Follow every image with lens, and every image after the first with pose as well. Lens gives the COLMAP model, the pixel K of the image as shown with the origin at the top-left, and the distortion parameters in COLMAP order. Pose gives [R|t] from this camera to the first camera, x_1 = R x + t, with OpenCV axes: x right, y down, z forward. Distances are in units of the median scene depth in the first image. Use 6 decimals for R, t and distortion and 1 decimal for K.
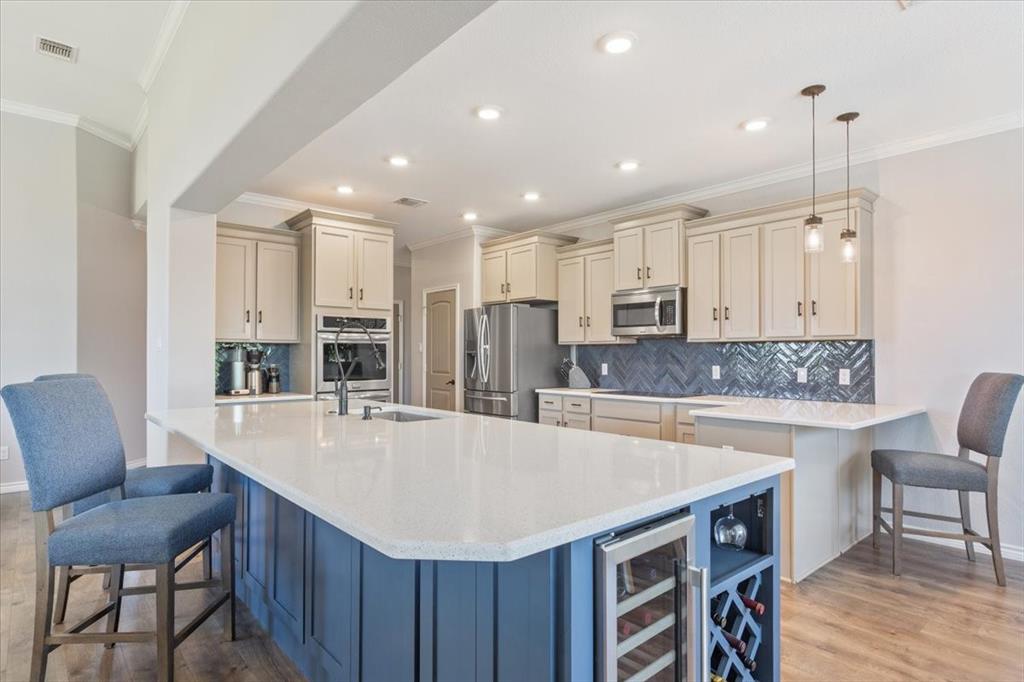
lens RADIAL K [[525.5, 0, 512.0], [0, 525.5, 341.0], [0, 0, 1]] dist [0.000937, 0.000083]
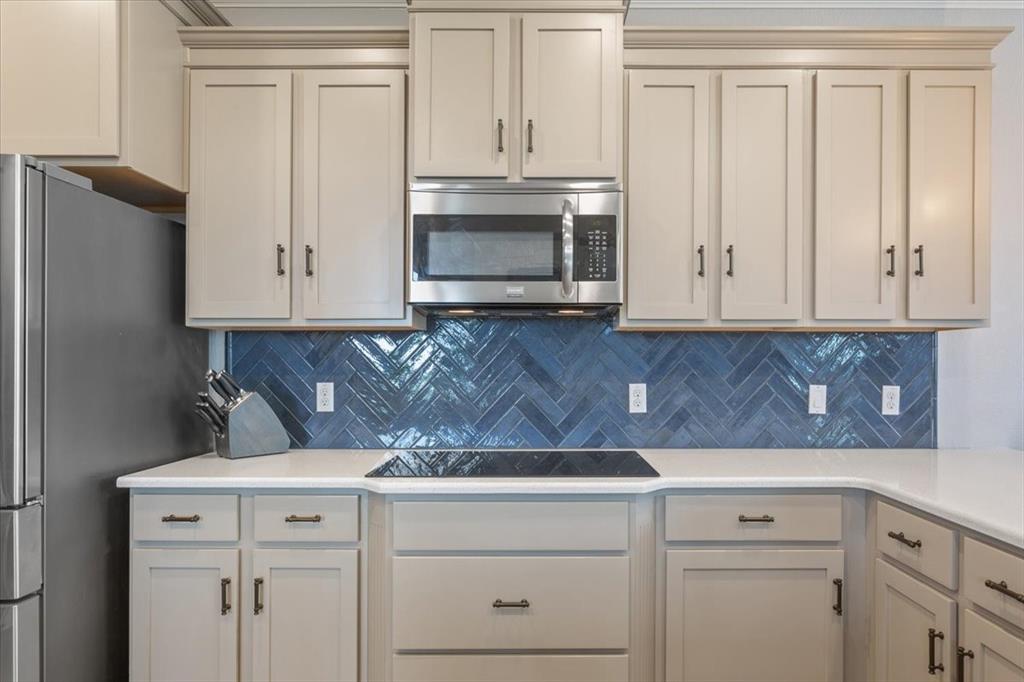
lens RADIAL K [[623.7, 0, 512.0], [0, 623.7, 341.0], [0, 0, 1]] dist [0.001158, 0.000814]
pose [[0.670446, 0.023028, 0.741601, -0.064863], [-0.021879, 0.999697, -0.011262, 0.016795], [-0.741636, -0.008675, 0.670747, 0.619496]]
